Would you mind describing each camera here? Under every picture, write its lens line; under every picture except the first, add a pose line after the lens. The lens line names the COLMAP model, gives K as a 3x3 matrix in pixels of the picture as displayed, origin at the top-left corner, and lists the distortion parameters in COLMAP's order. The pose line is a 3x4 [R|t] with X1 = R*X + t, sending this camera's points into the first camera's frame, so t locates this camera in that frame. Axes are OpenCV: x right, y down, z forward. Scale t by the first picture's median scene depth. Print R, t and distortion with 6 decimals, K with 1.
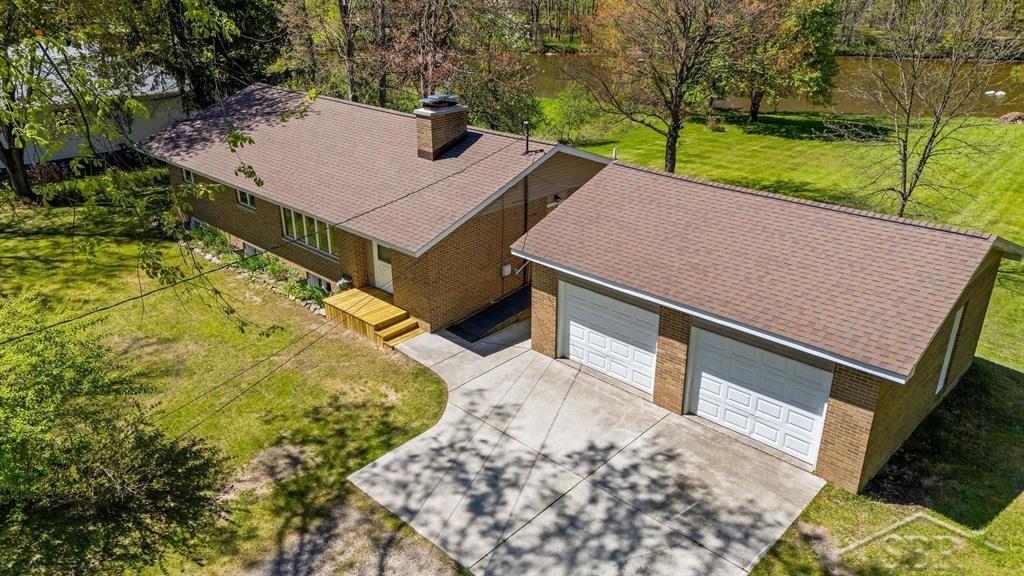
lens RADIAL K [[760.9, 0, 509.9], [0, 760.9, 286.2], [0, 0, 1]] dist [0.029279, -0.031853]
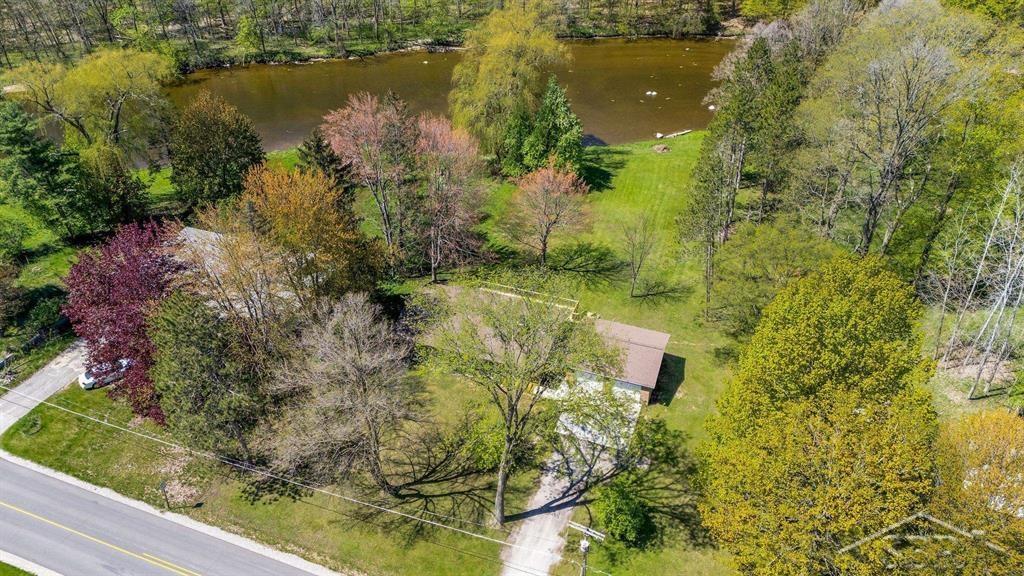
lens RADIAL K [[760.9, 0, 512.2], [0, 760.9, 290.2], [0, 0, 1]] dist [0.029279, -0.031853]
pose [[0.918474, -0.234242, 0.318648, -1.634270], [0.156762, 0.955356, 0.250441, -1.689077], [-0.363086, -0.180072, 0.914190, -2.866149]]
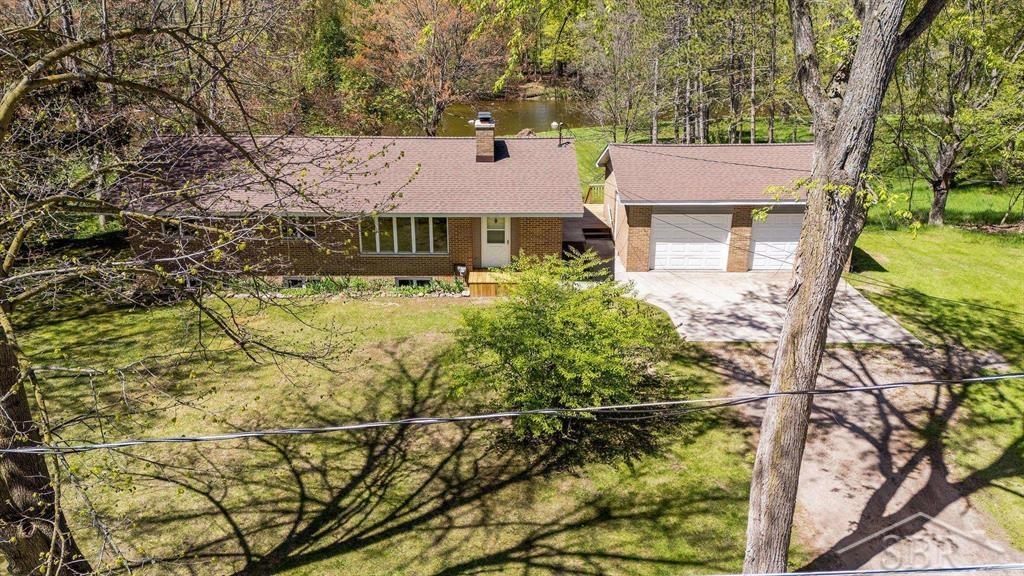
lens RADIAL K [[760.9, 0, 507.7], [0, 760.9, 283.0], [0, 0, 1]] dist [0.029279, -0.031853]
pose [[0.728821, -0.220714, 0.648155, -1.313090], [0.268763, 0.962864, 0.025669, 0.006137], [-0.629751, 0.155492, 0.761076, 0.055327]]
